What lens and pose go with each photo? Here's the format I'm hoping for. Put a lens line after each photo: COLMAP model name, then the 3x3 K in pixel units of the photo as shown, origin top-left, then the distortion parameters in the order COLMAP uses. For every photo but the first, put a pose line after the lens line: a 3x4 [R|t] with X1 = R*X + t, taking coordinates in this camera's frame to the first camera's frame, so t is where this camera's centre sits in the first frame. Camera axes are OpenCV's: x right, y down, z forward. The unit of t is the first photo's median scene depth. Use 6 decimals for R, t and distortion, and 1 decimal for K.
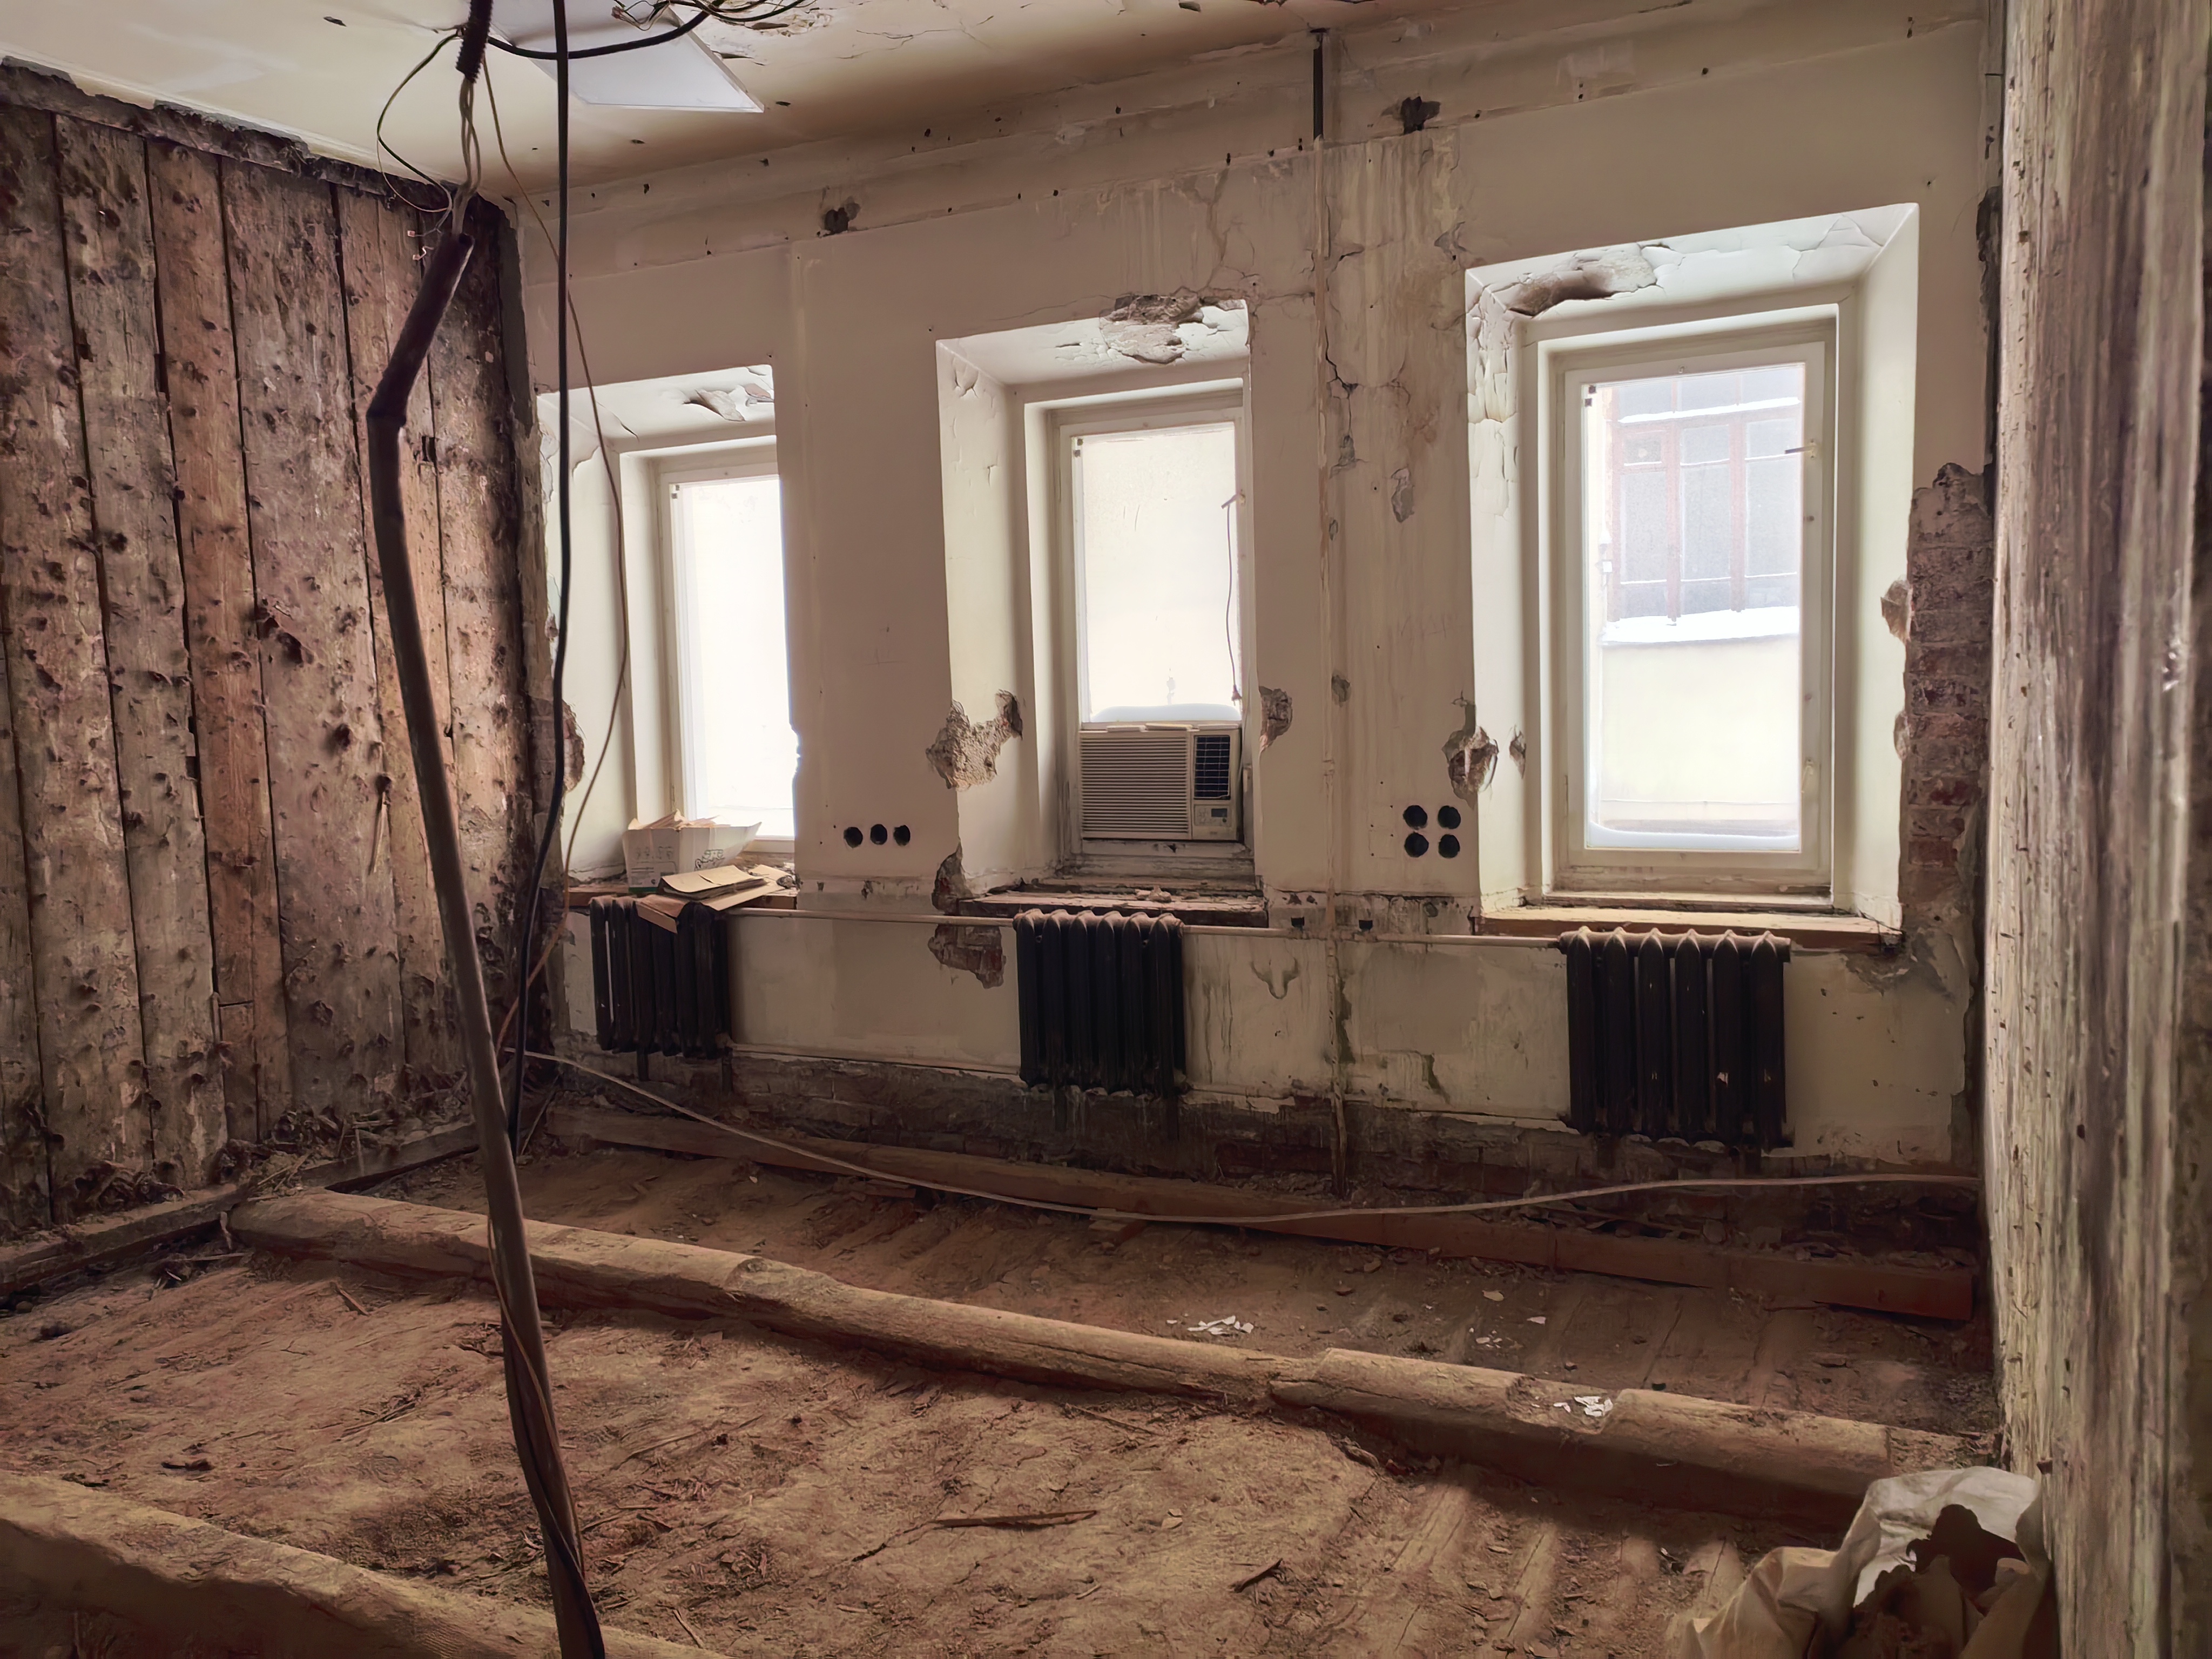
lens RADIAL K [[1641.6, 0, 1106.0], [0, 1641.6, 829.5], [0, 0, 1]] dist [0.006923, 0.003689]
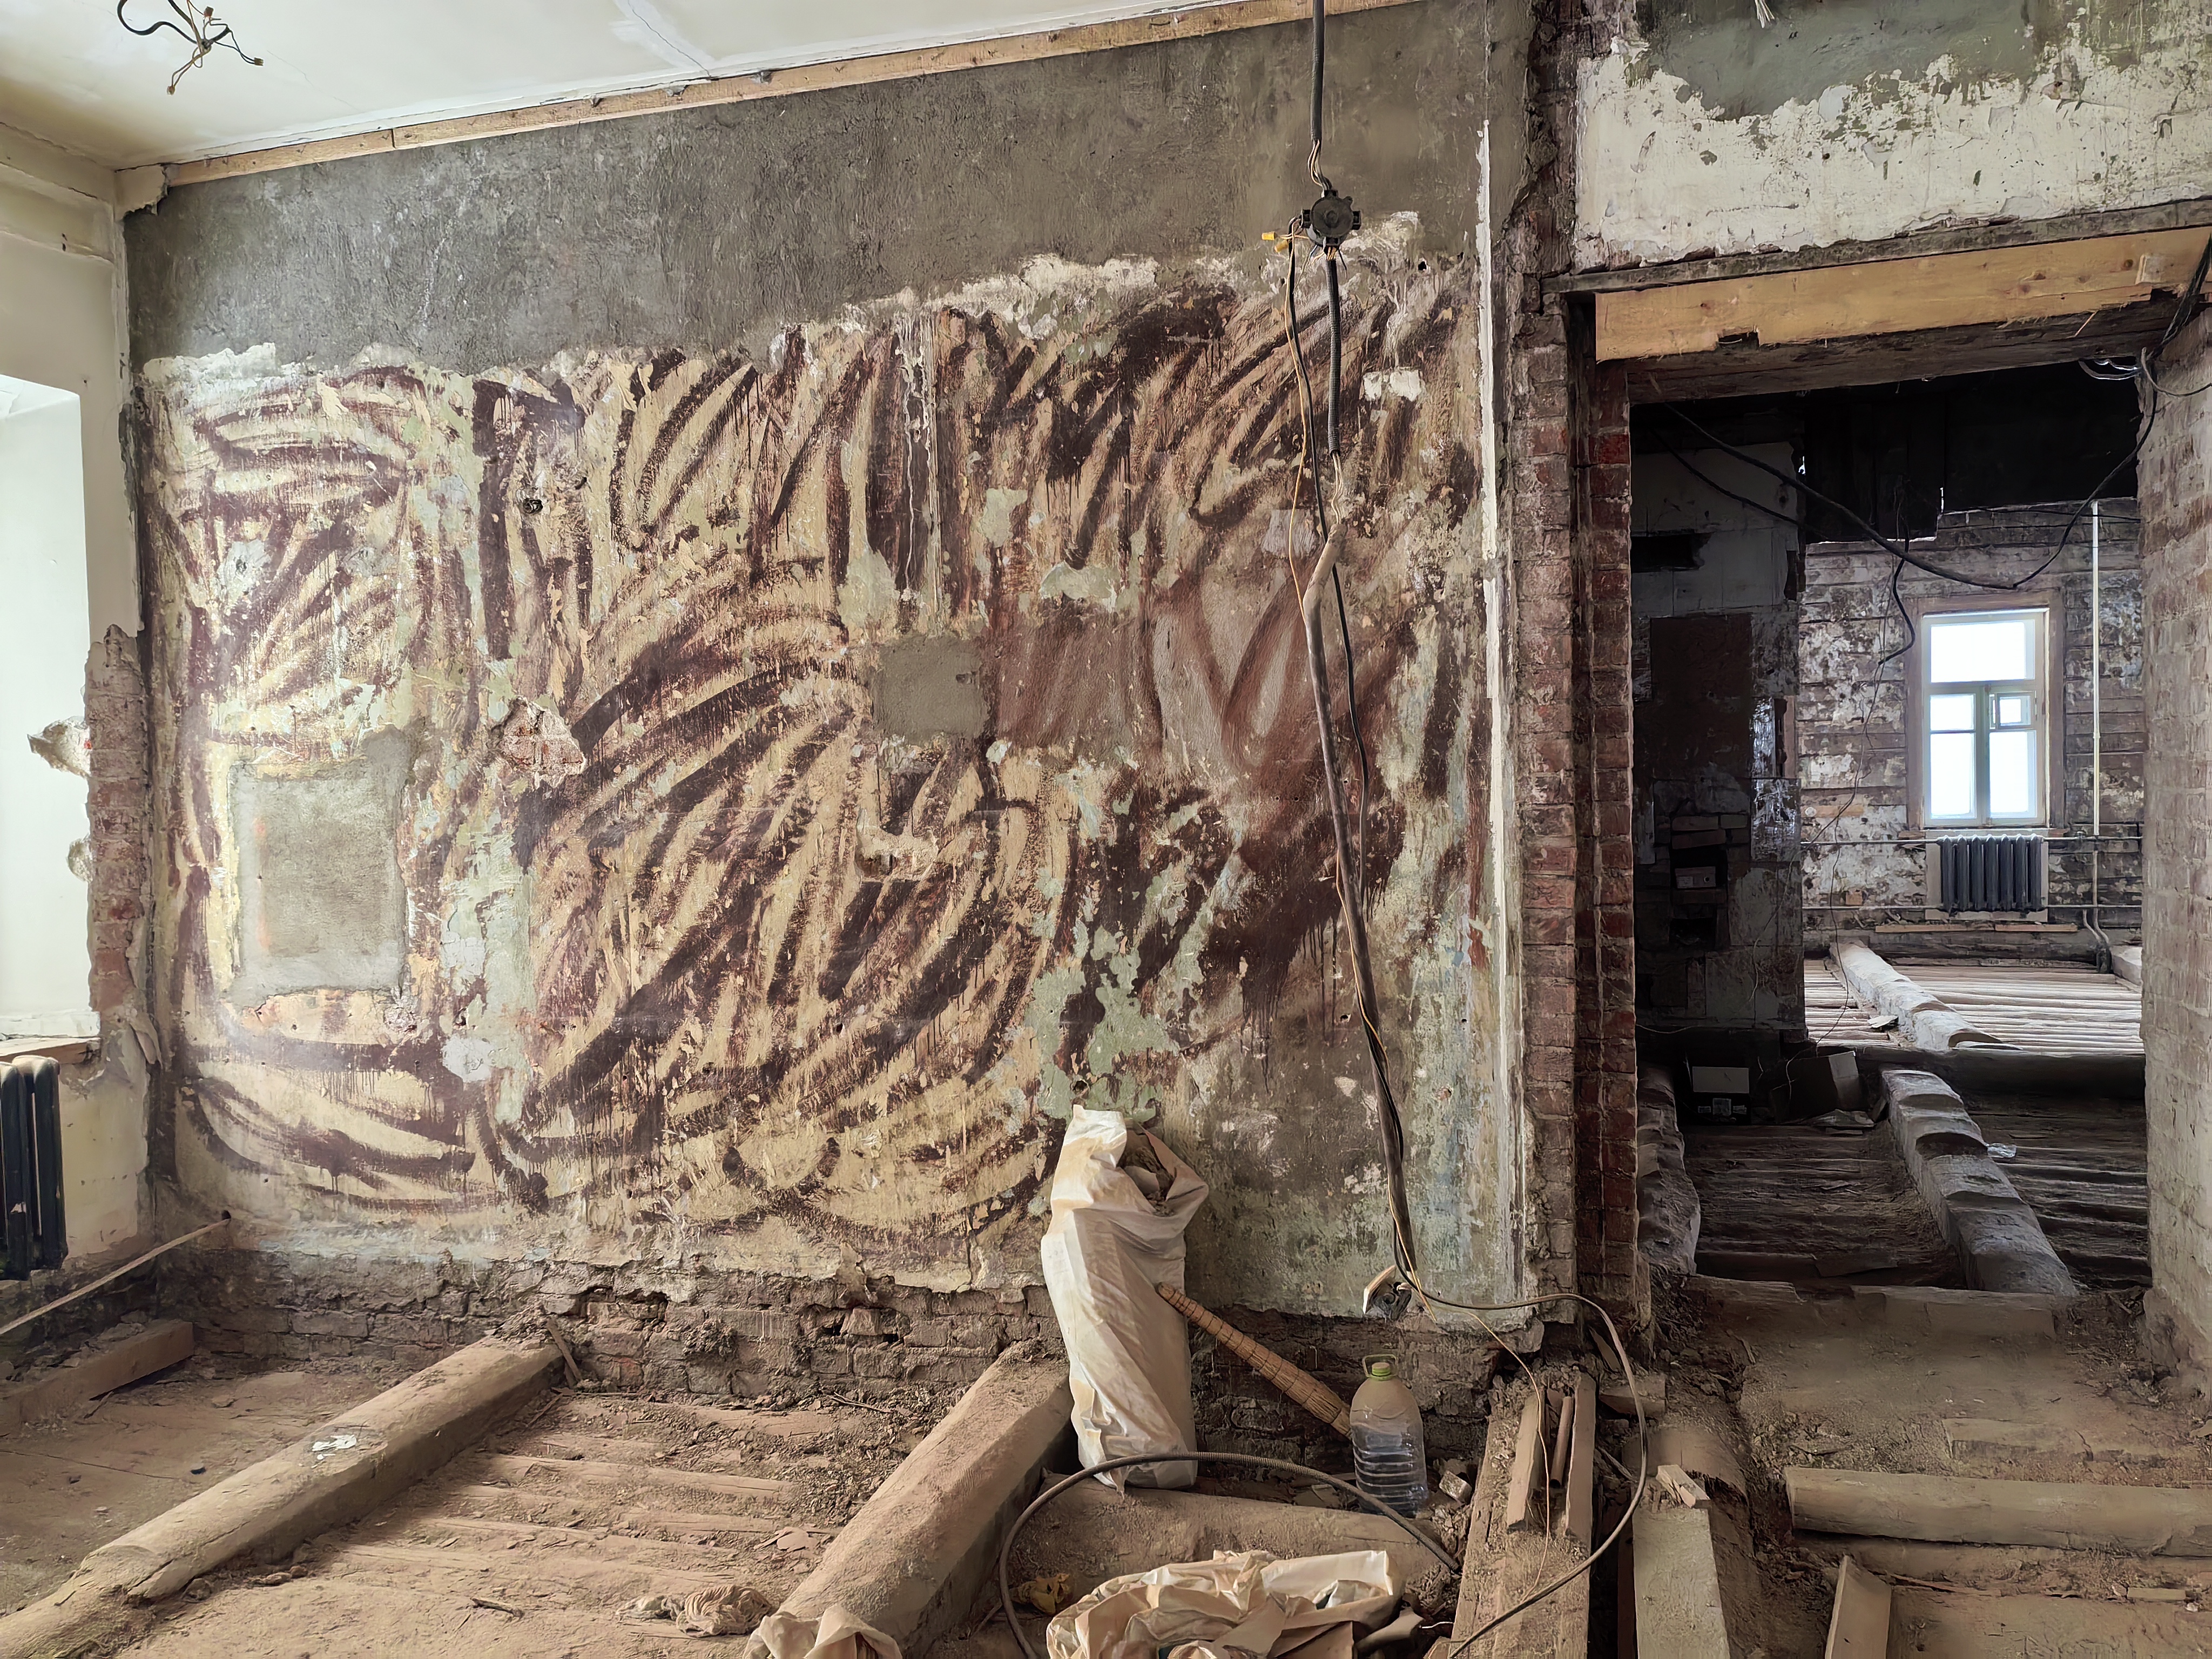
lens RADIAL K [[1641.6, 0, 1106.0], [0, 1641.6, 829.5], [0, 0, 1]] dist [0.006923, 0.003689]
pose [[-0.172702, 0.003556, 0.984968, -0.748048], [0.111532, 0.993632, 0.015968, -0.019301], [-0.978639, 0.112614, -0.171999, 0.529408]]
